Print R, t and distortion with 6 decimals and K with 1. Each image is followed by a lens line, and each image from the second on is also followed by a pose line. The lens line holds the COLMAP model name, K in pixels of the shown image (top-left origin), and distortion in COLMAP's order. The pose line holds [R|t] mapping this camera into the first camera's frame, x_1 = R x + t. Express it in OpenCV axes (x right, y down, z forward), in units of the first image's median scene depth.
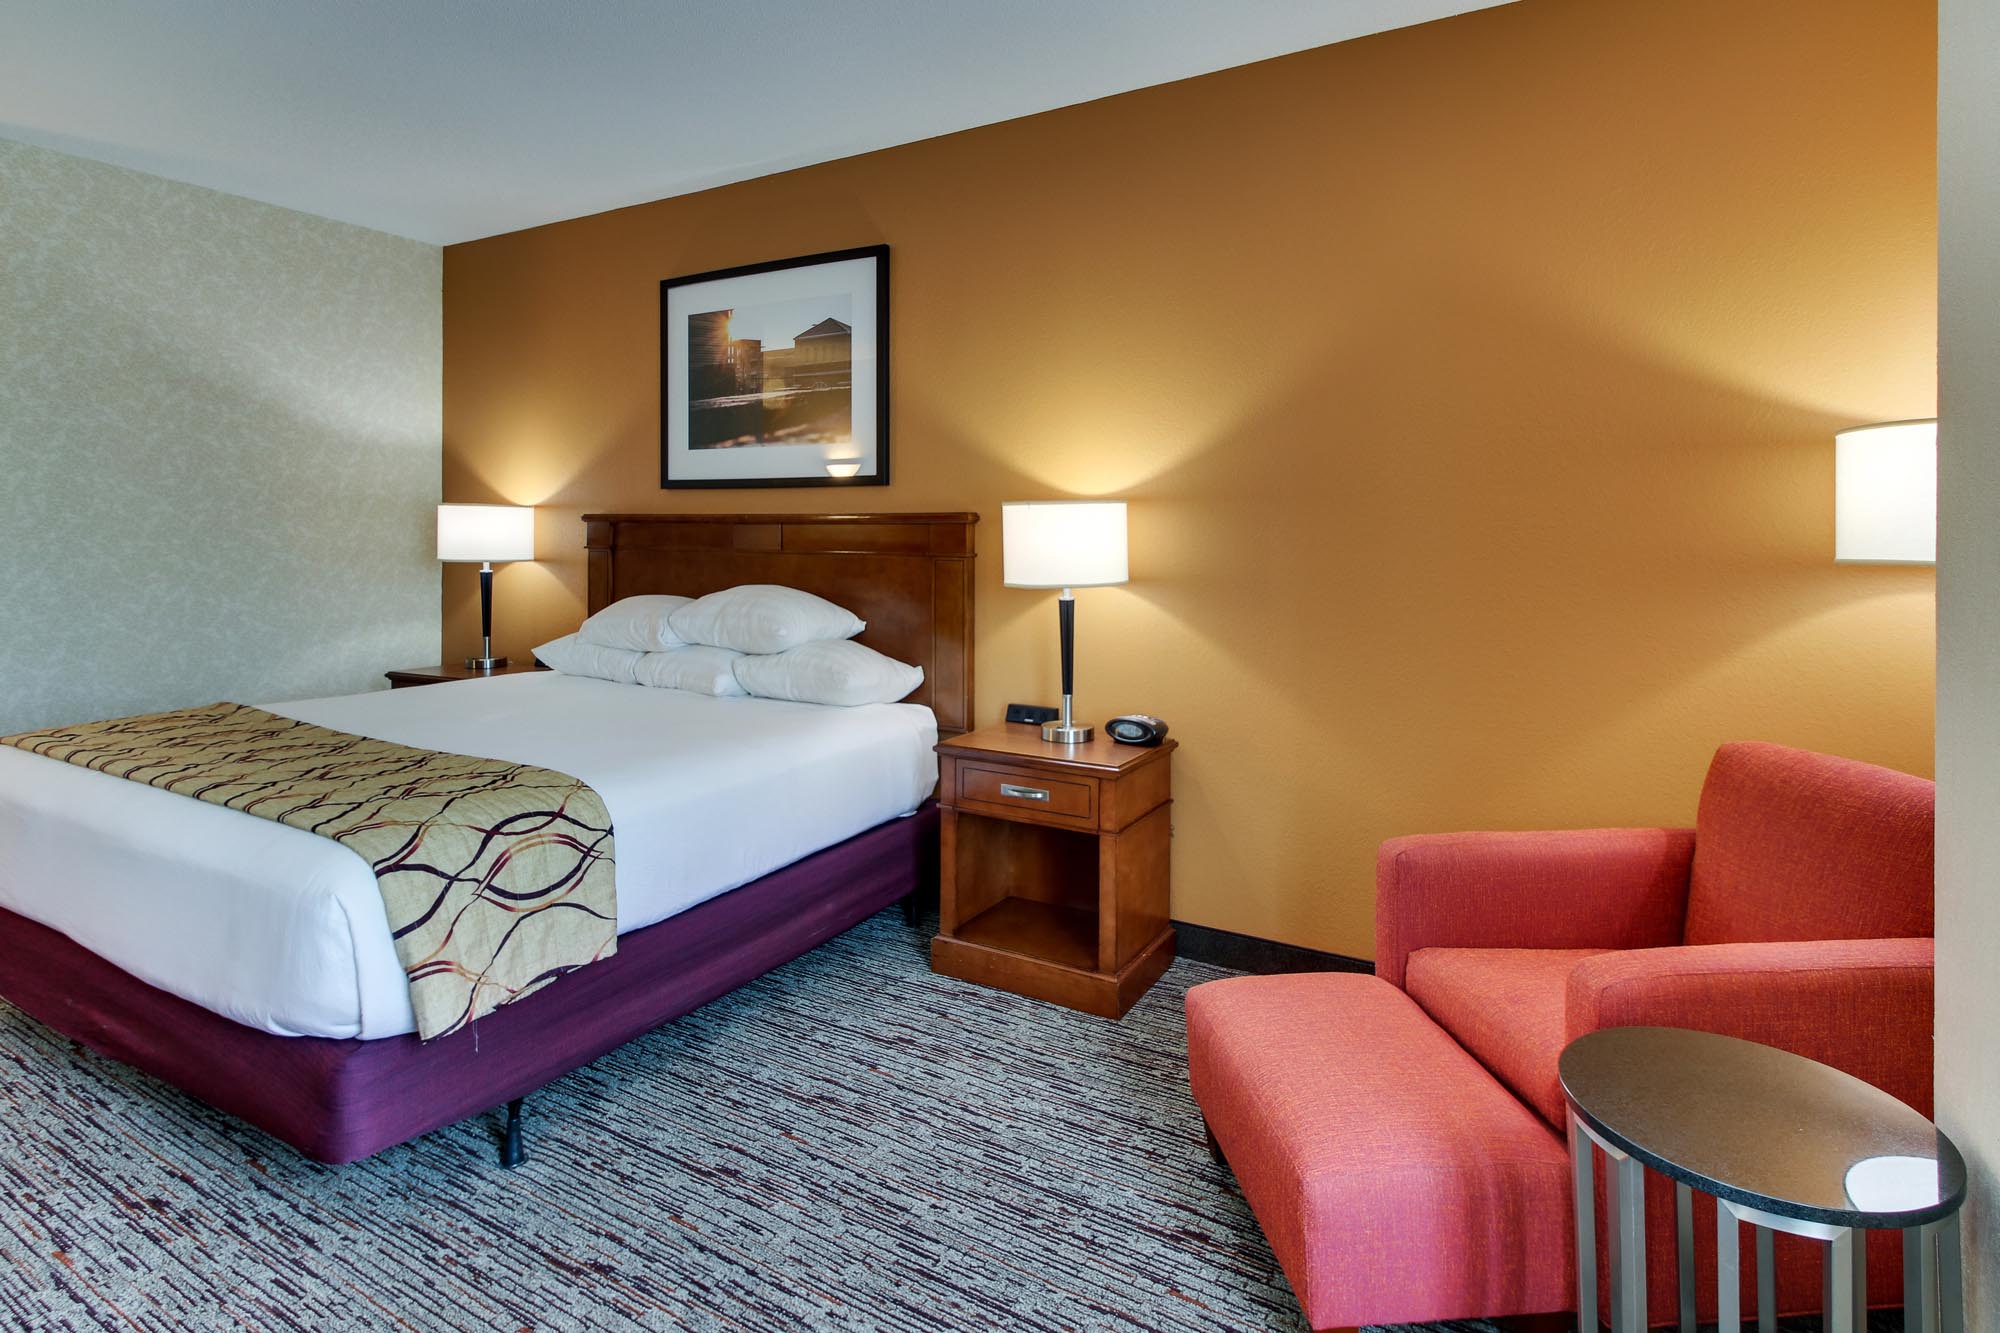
lens RADIAL K [[965.1, 0, 1025.2], [0, 965.1, 536.8], [0, 0, 1]] dist [0.005203, -0.003972]
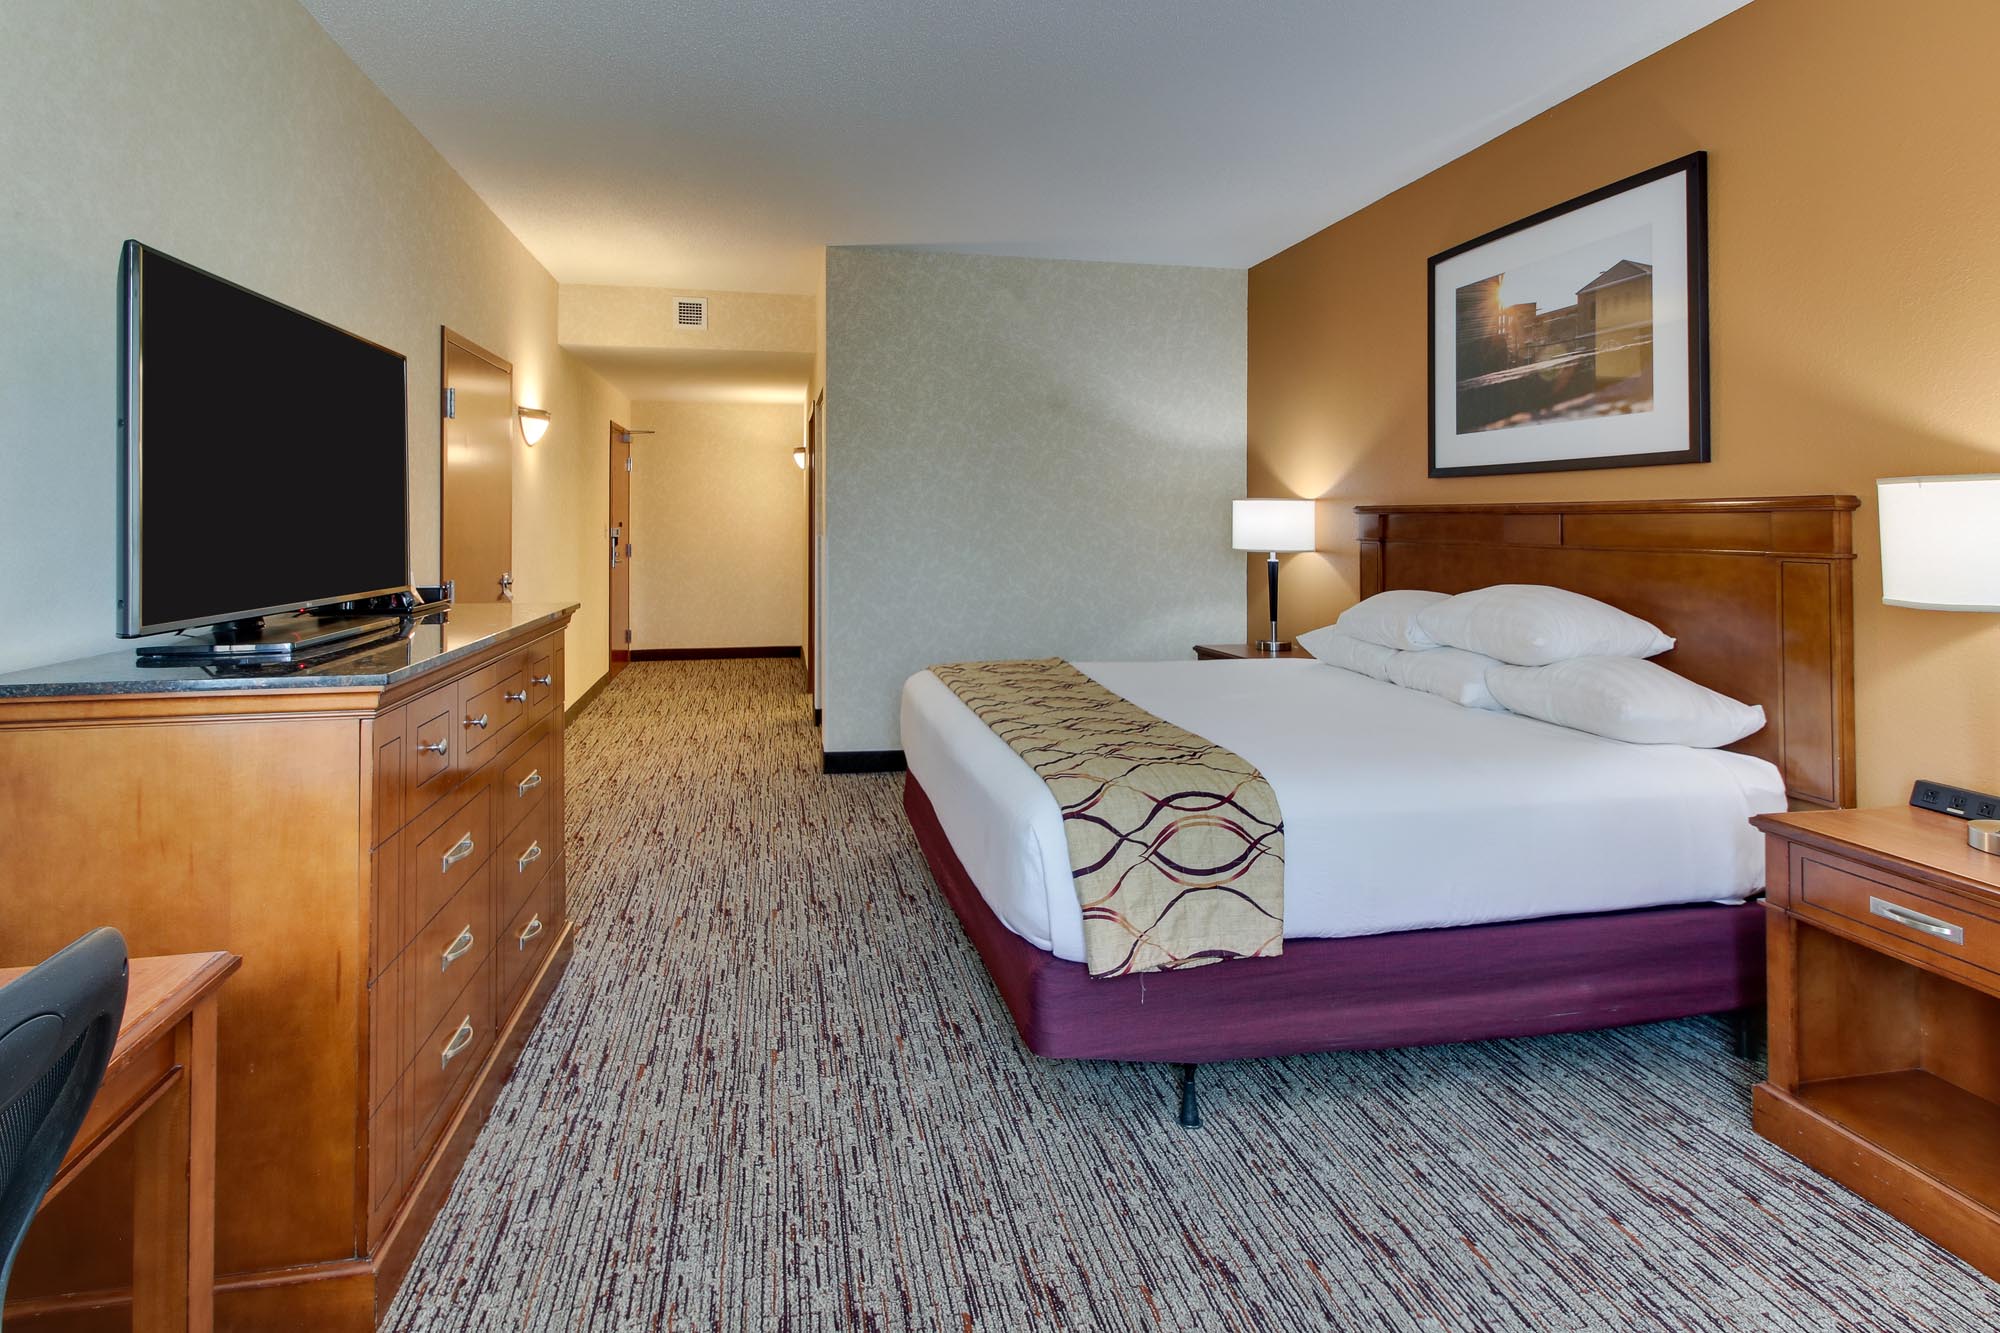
lens RADIAL K [[965.1, 0, 987.3], [0, 965.1, 509.6], [0, 0, 1]] dist [0.005203, -0.003972]
pose [[0.653751, -0.013124, -0.756596, 0.076666], [-0.002039, 0.999815, -0.019105, 0.000268], [0.756707, 0.014032, 0.653603, 0.080440]]
